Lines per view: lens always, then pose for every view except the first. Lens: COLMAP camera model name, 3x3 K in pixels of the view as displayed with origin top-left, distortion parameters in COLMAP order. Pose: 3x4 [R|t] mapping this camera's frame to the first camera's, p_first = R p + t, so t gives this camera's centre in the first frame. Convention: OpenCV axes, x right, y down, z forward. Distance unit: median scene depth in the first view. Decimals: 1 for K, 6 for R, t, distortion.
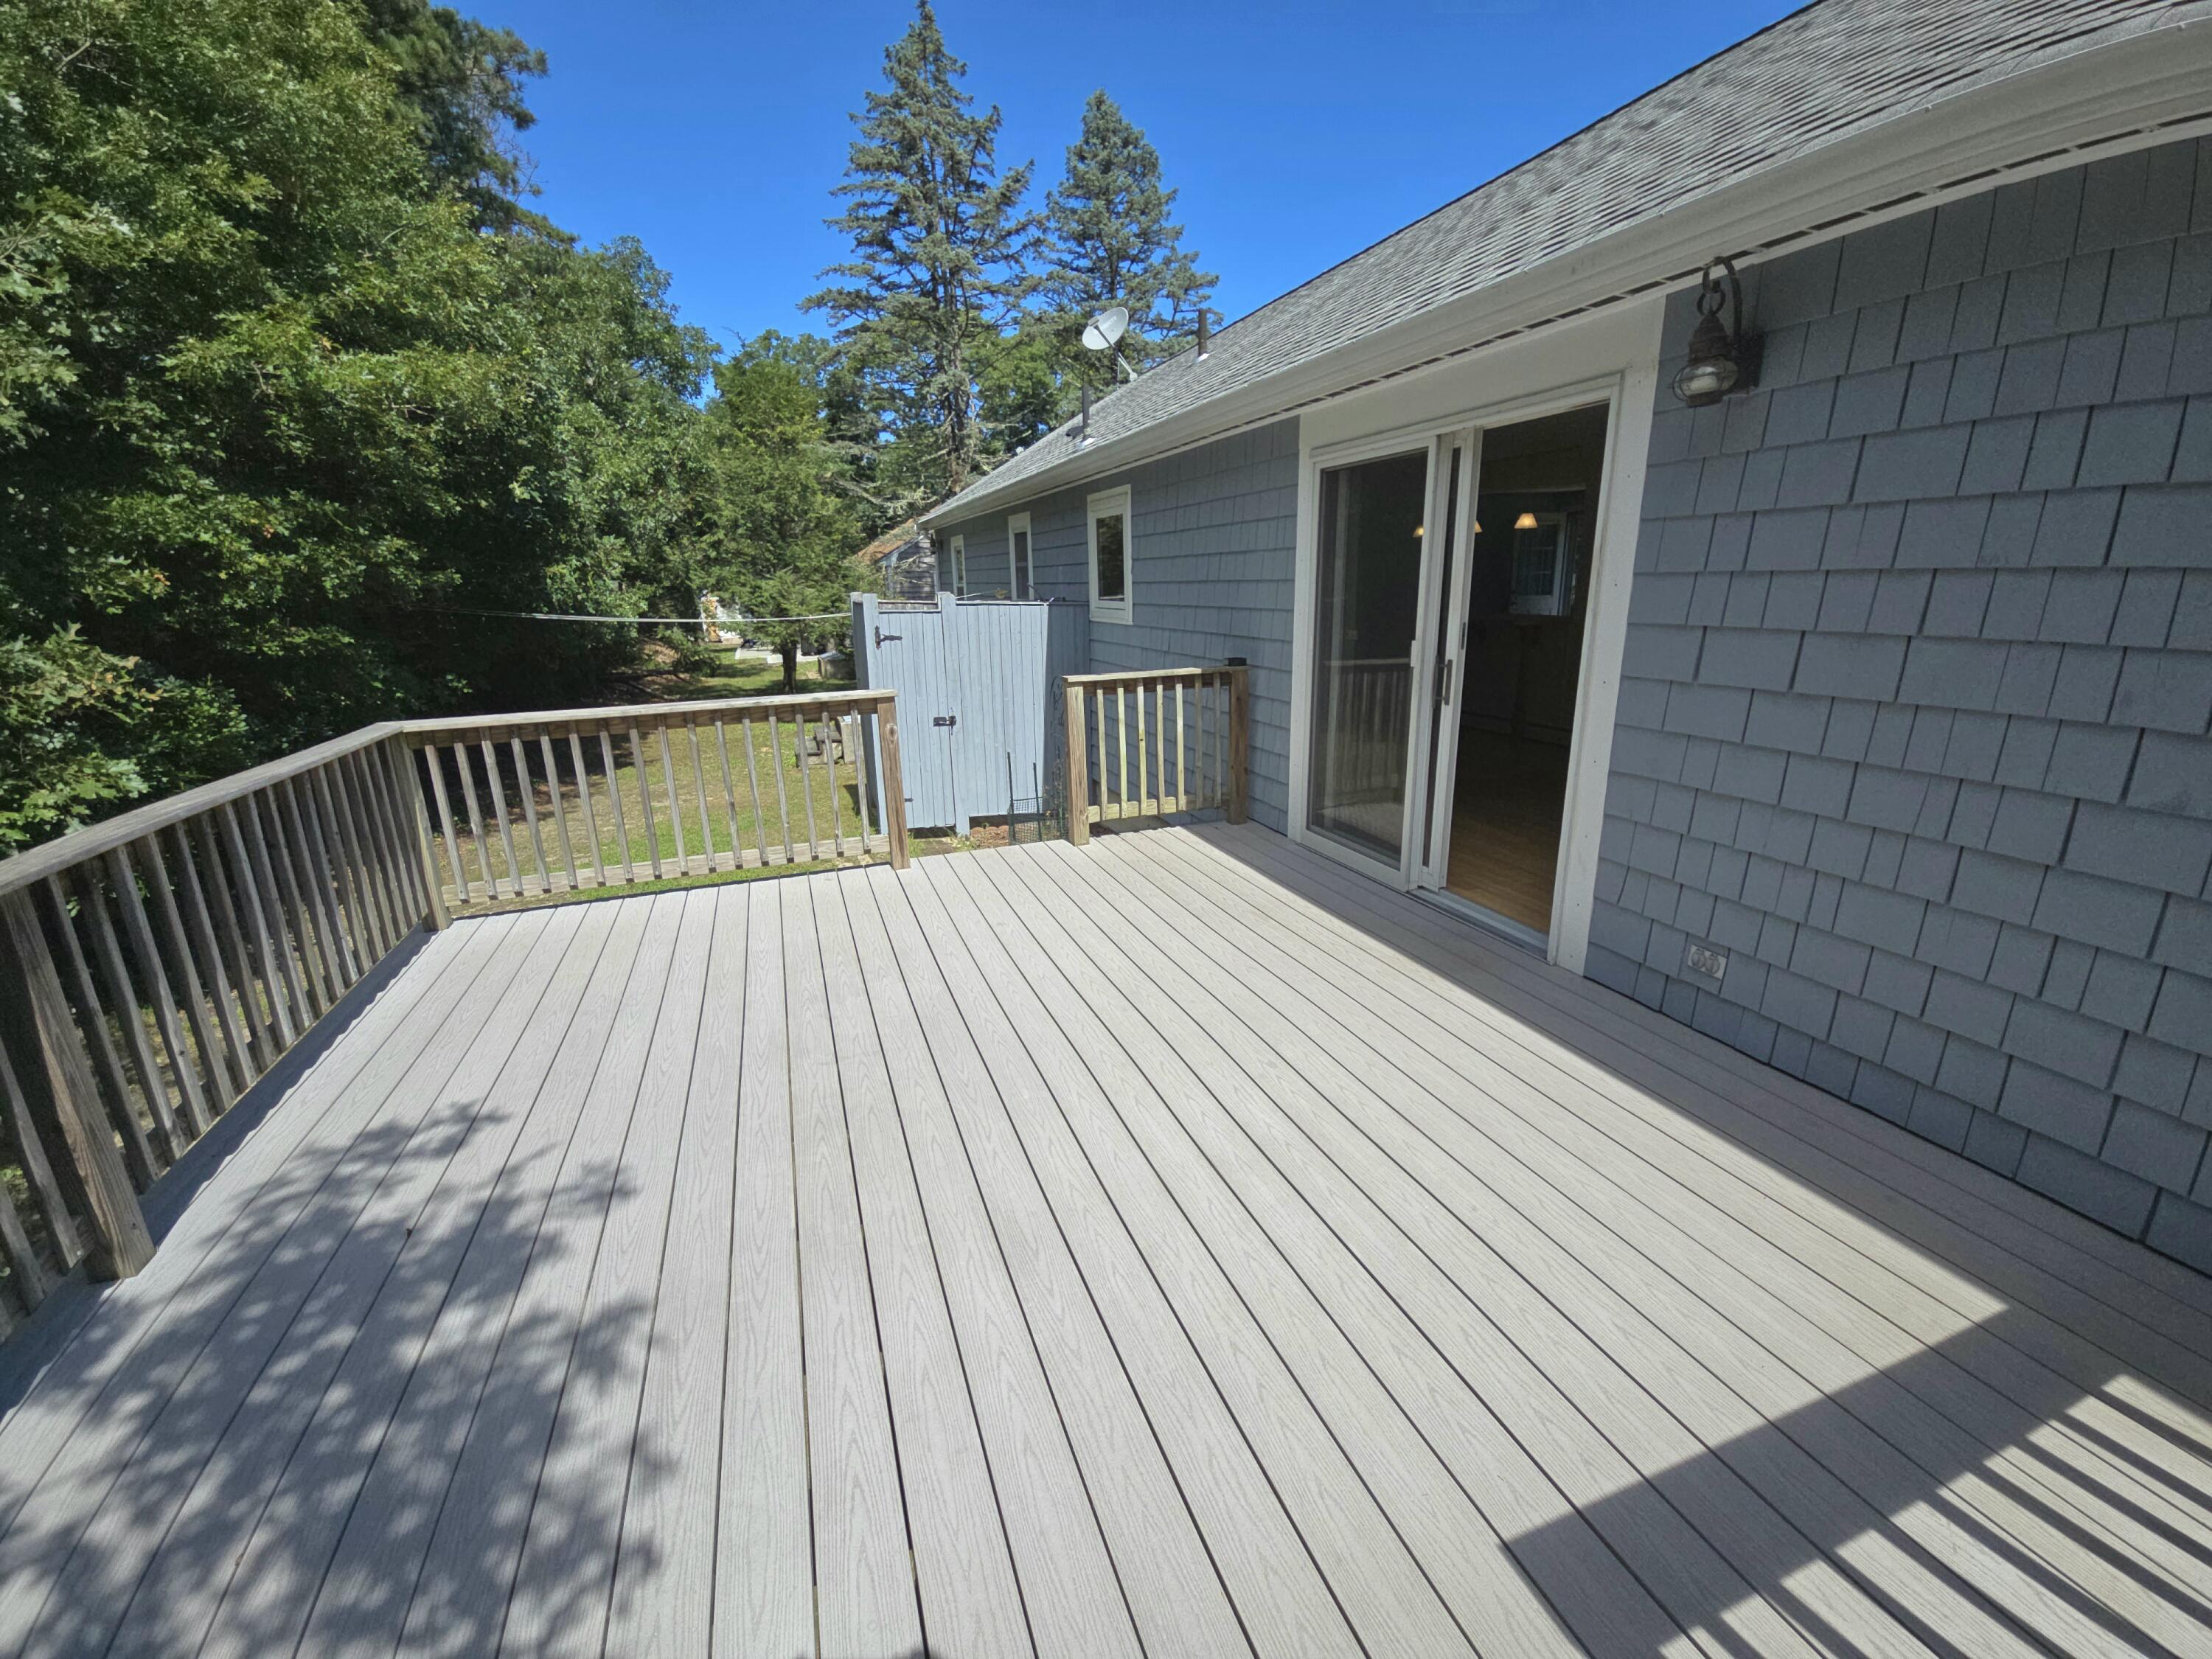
lens RADIAL K [[904.7, 0, 1118.3], [0, 904.7, 797.1], [0, 0, 1]] dist [0.006097, -0.003721]
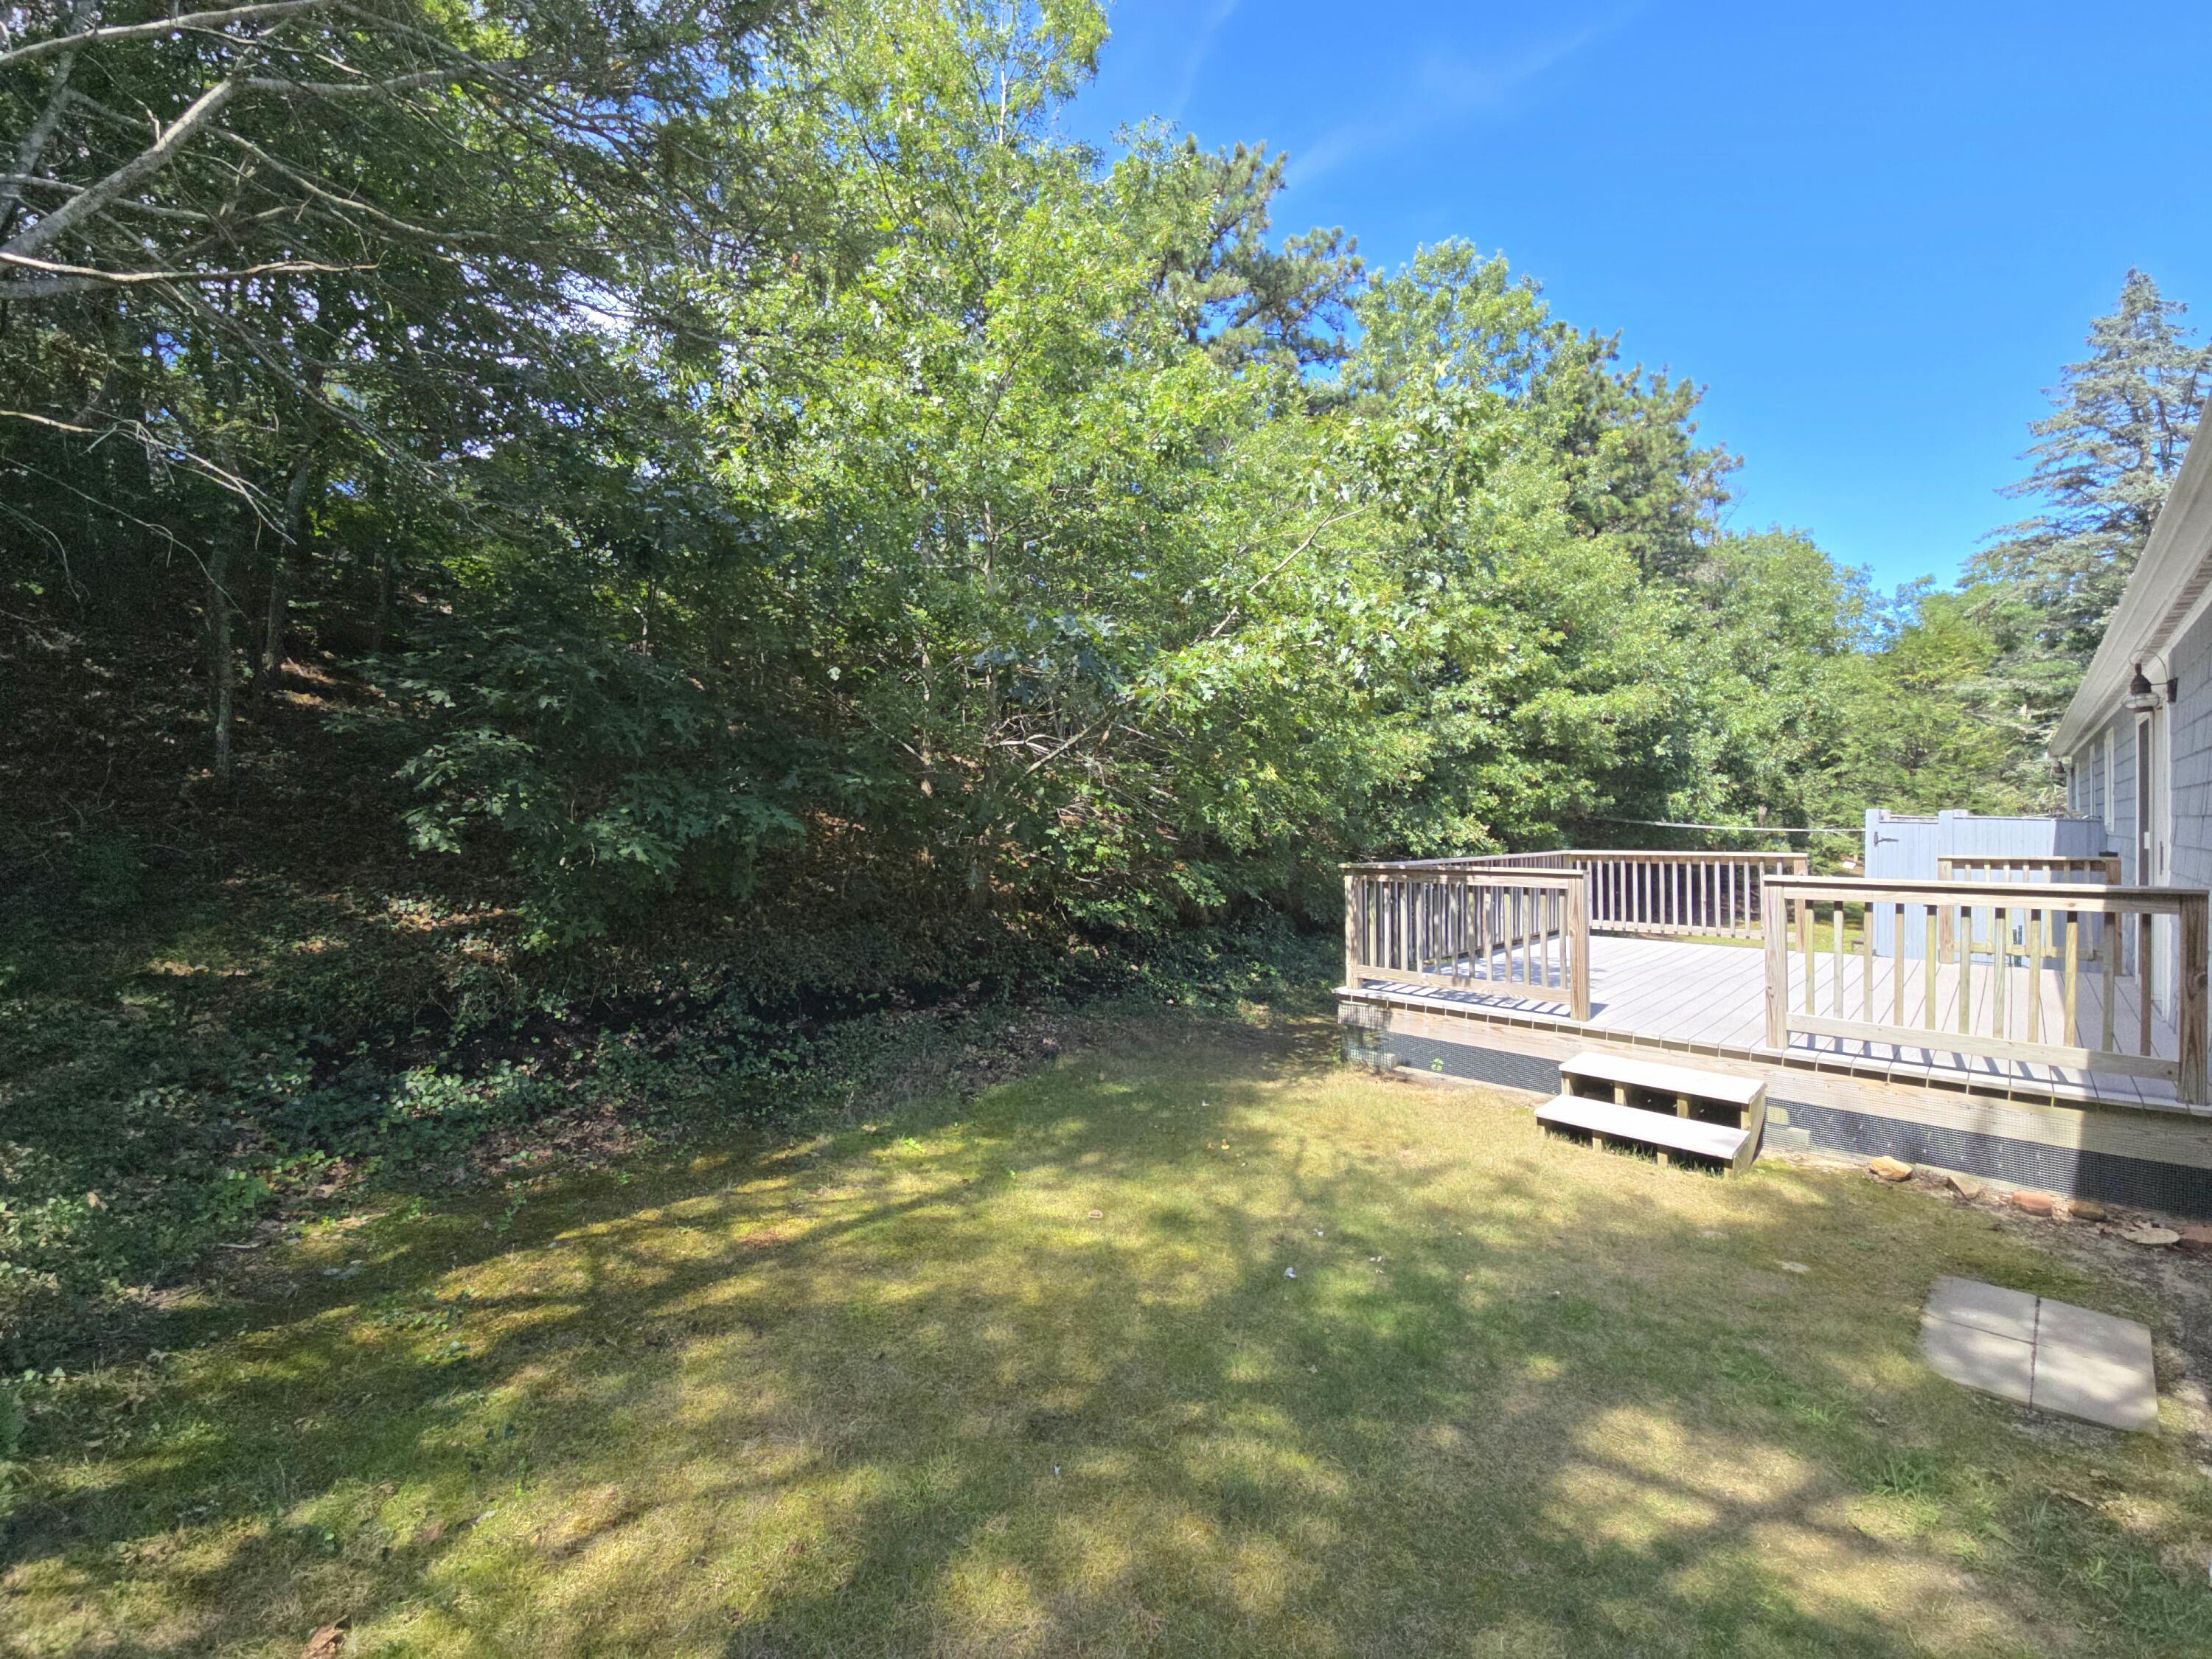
lens RADIAL K [[904.7, 0, 1084.7], [0, 904.7, 826.6], [0, 0, 1]] dist [0.006097, -0.003721]
pose [[0.390539, 0.023831, -0.920278, 0.603678], [-0.221375, 0.972762, -0.068755, 0.192581], [0.893573, 0.230578, 0.385177, -0.723384]]
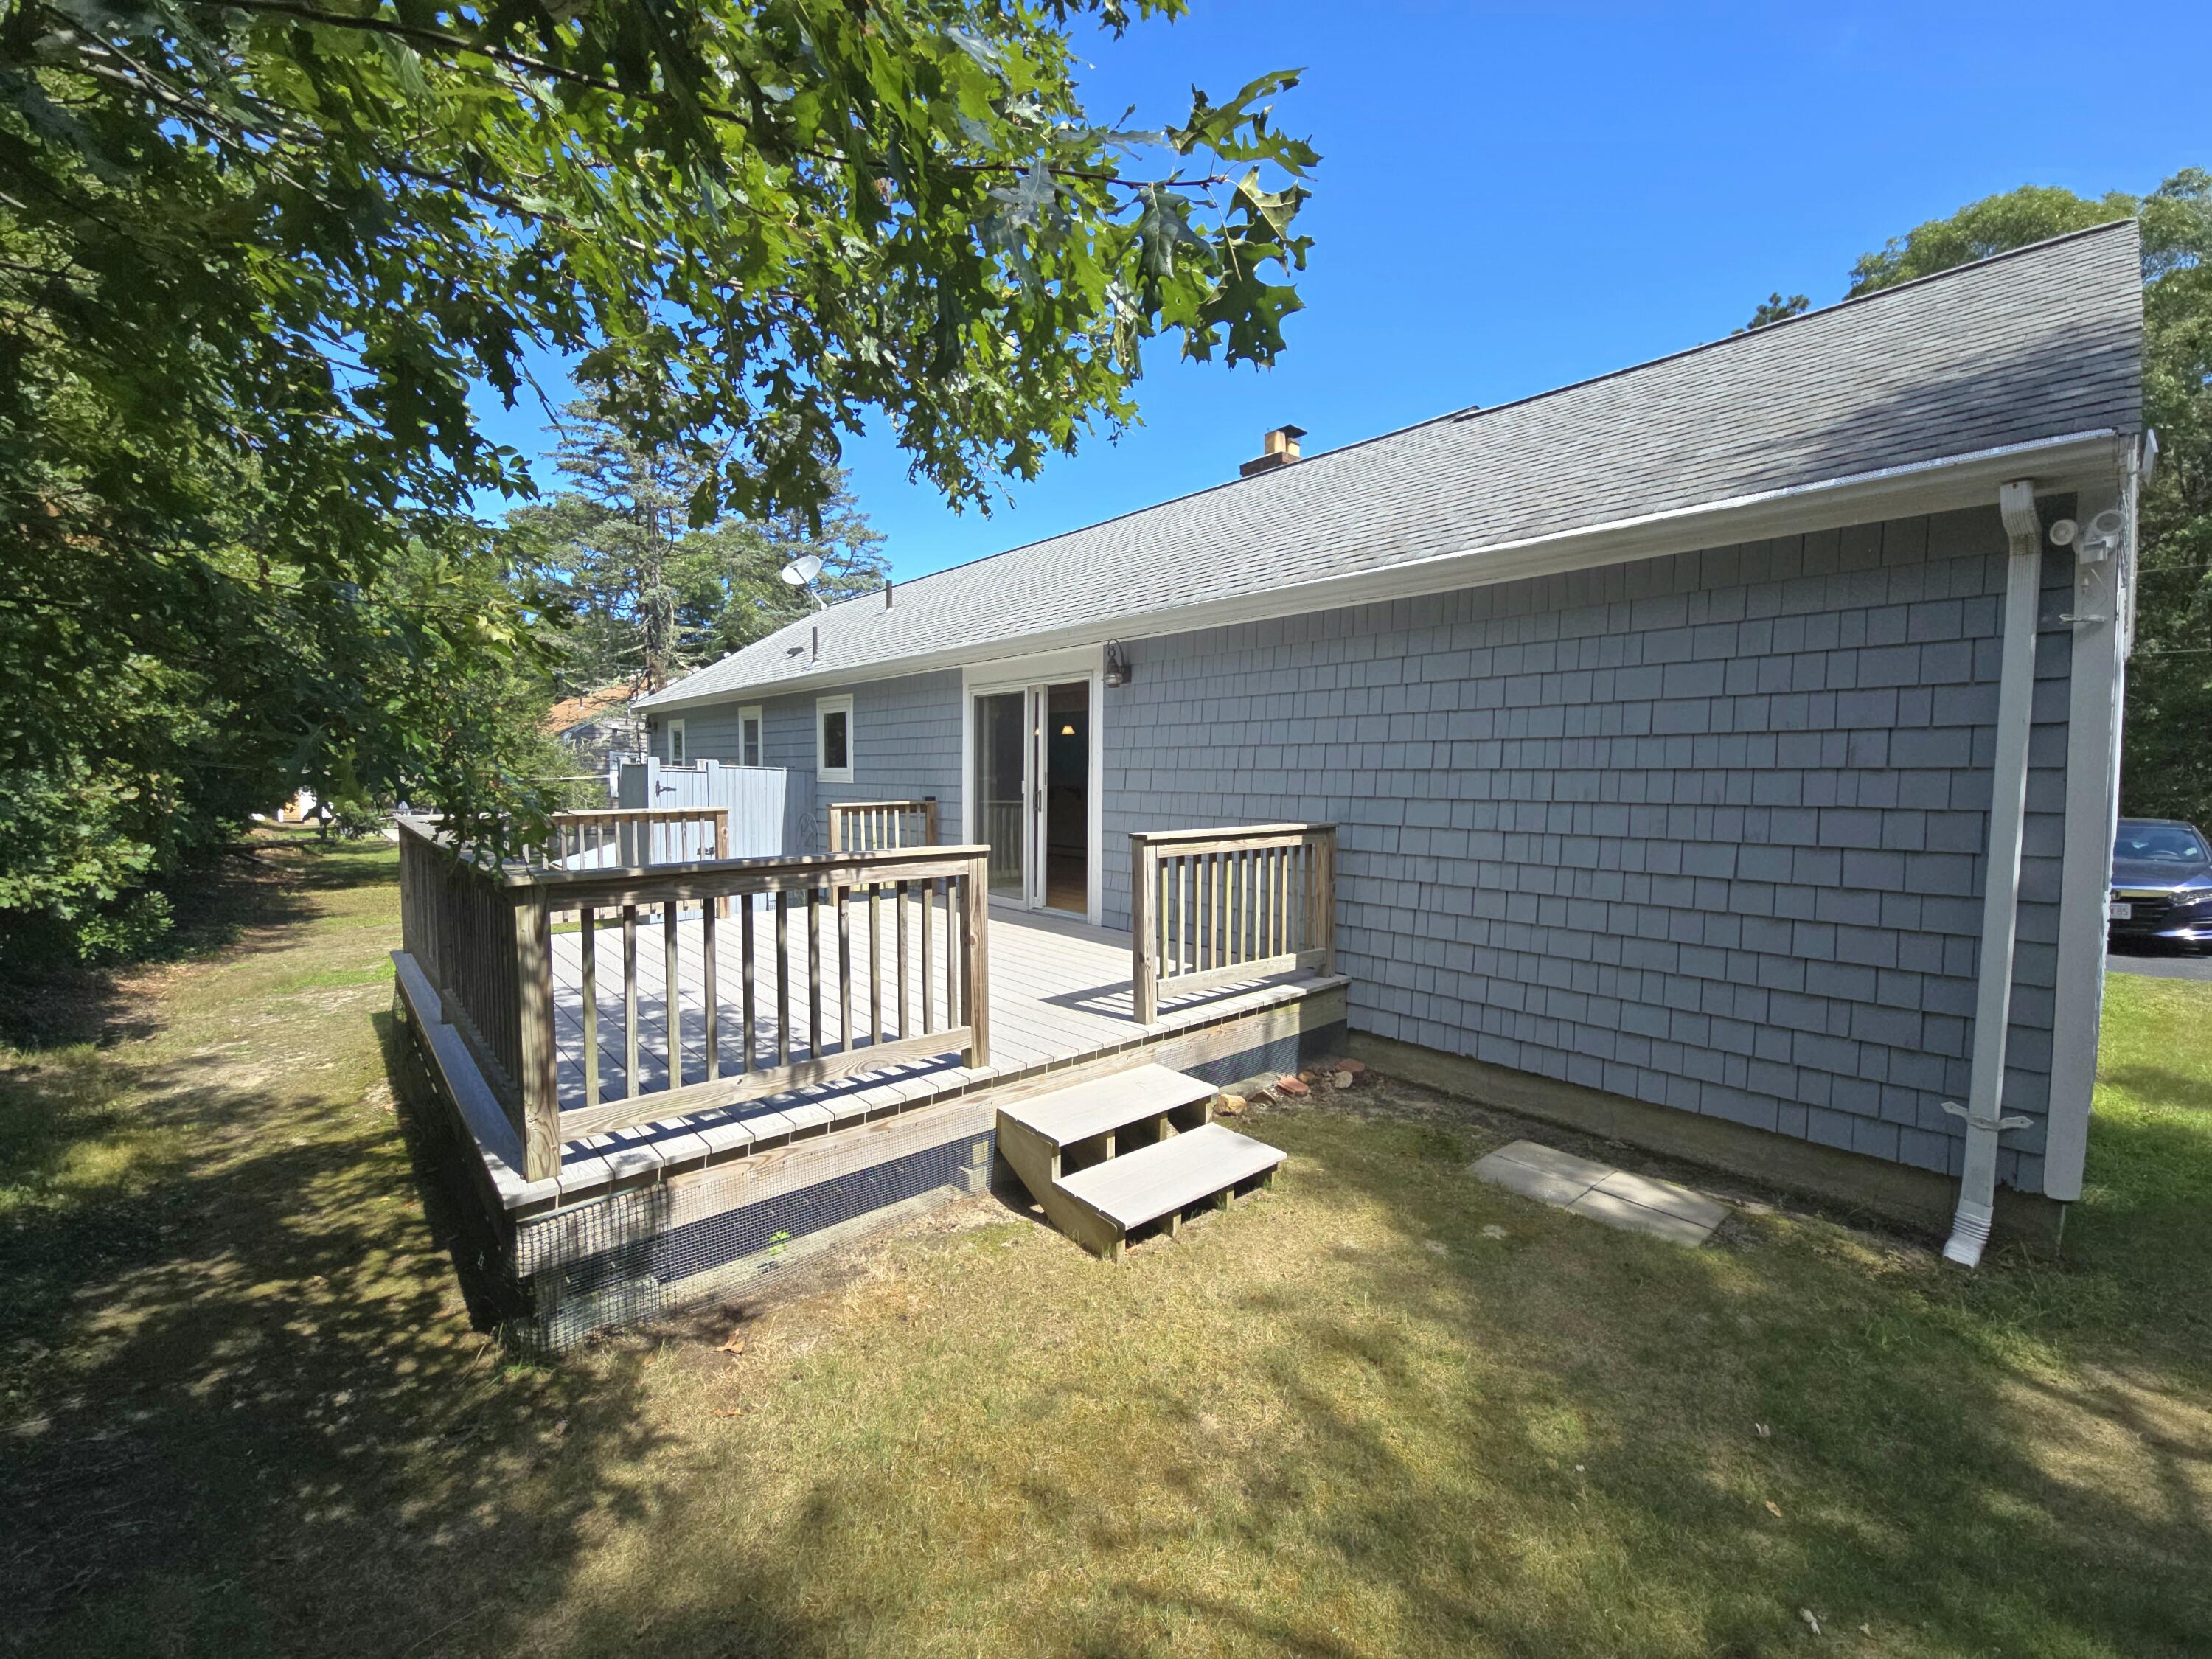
lens RADIAL K [[904.7, 0, 1115.4], [0, 904.7, 816.7], [0, 0, 1]] dist [0.006097, -0.003721]
pose [[0.932083, 0.007540, 0.362167, -0.122968], [0.061277, 0.982093, -0.178151, 0.160491], [-0.357025, 0.188244, 0.914930, -0.524078]]
